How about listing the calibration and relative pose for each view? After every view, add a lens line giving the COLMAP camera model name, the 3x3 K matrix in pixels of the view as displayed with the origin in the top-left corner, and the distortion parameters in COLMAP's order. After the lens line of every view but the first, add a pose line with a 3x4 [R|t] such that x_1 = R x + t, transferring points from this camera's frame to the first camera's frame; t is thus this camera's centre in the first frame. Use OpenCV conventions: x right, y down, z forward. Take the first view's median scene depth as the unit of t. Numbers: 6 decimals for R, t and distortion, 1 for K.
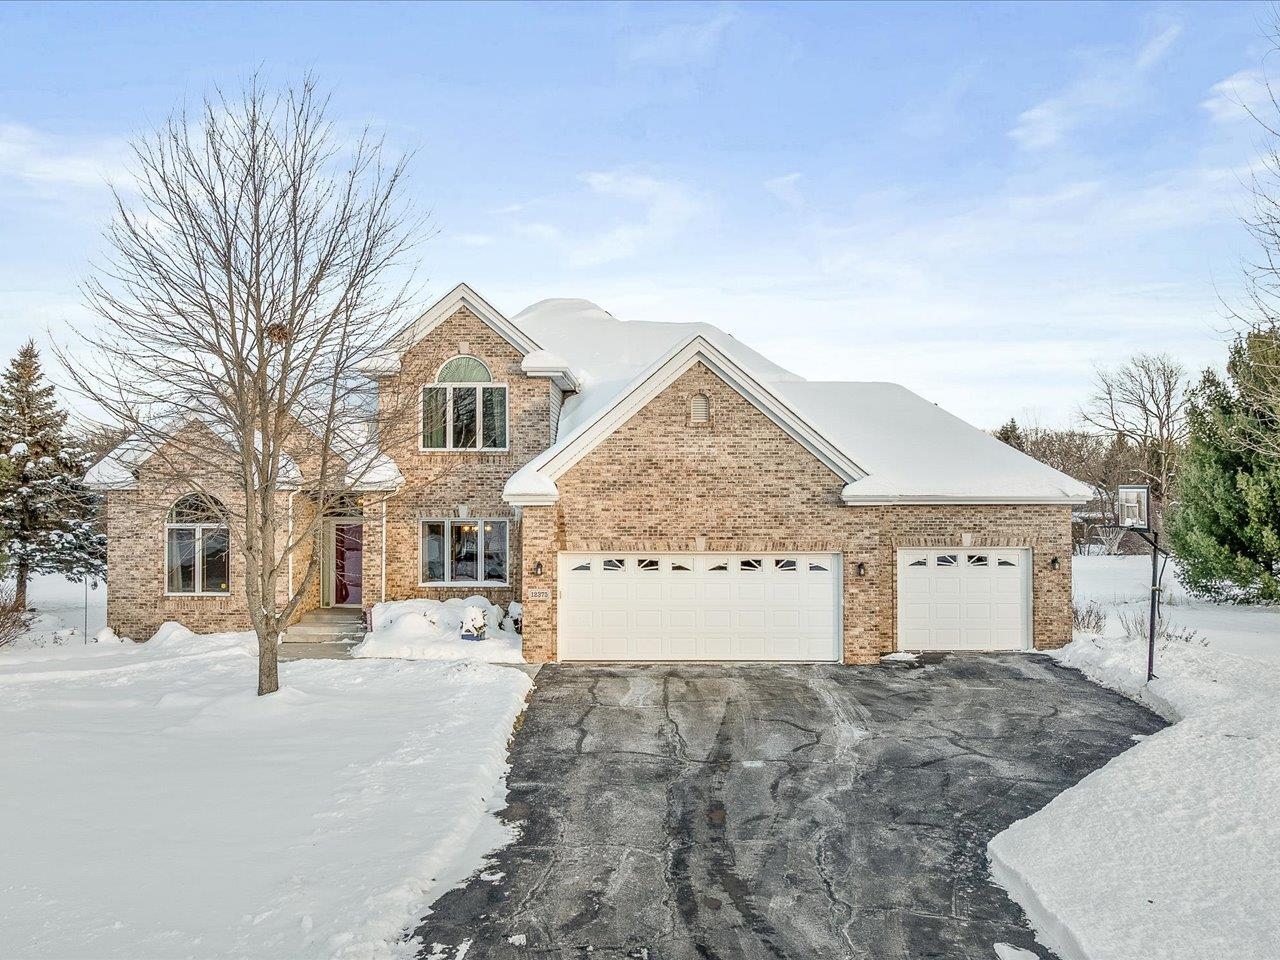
lens RADIAL K [[853.2, 0, 648.5], [0, 853.2, 478.7], [0, 0, 1]] dist [-0.007975, -0.002375]
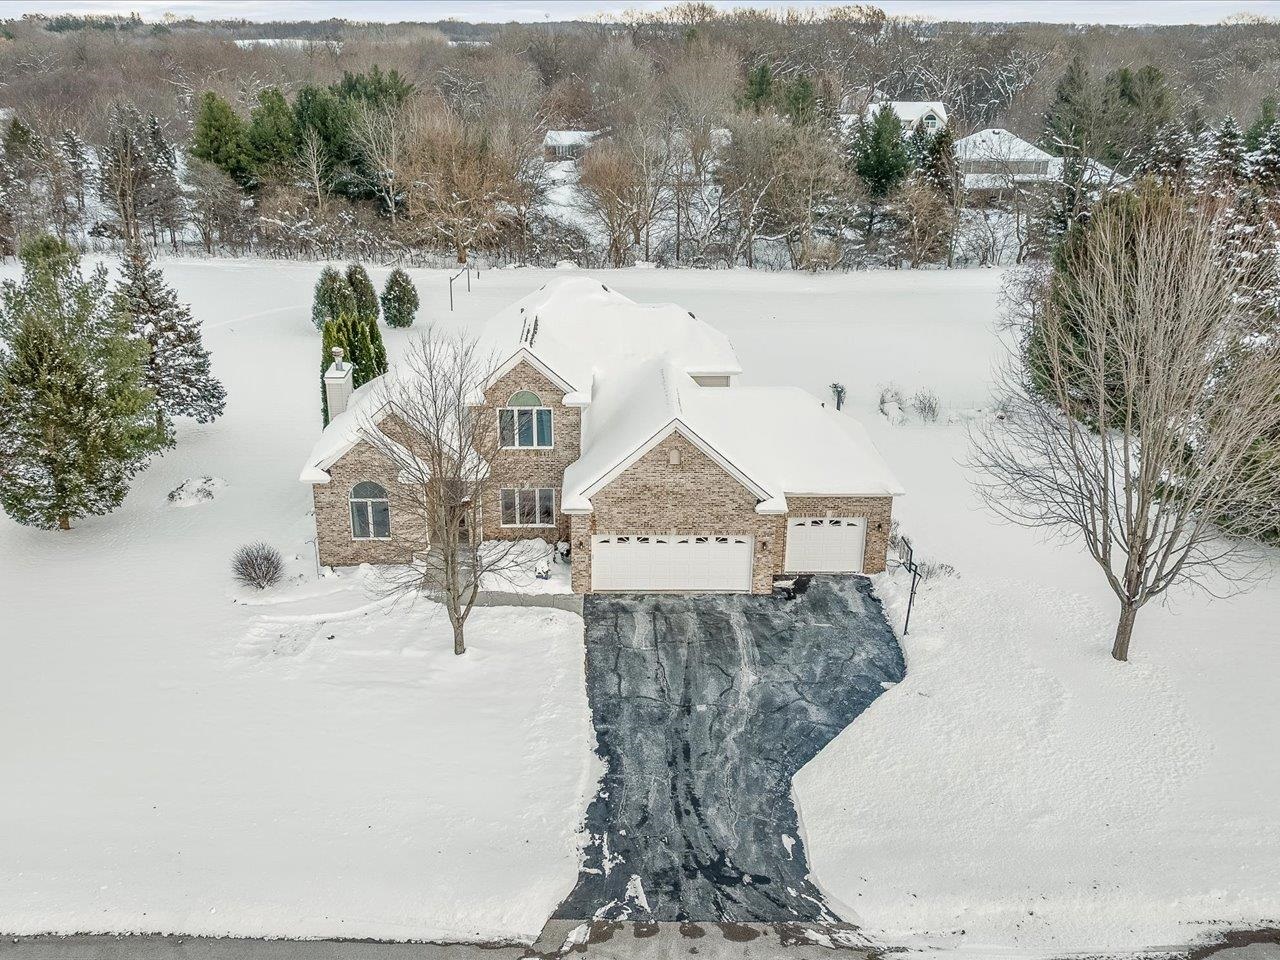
lens RADIAL K [[653.1, 0, 629.2], [0, 653.1, 481.3], [0, 0, 1]] dist [0.000518, -0.000034]
pose [[0.999853, 0.004969, 0.016382, -0.052054], [-0.009019, 0.966273, 0.257360, -0.365978], [-0.014551, -0.257470, 0.966177, -0.263514]]
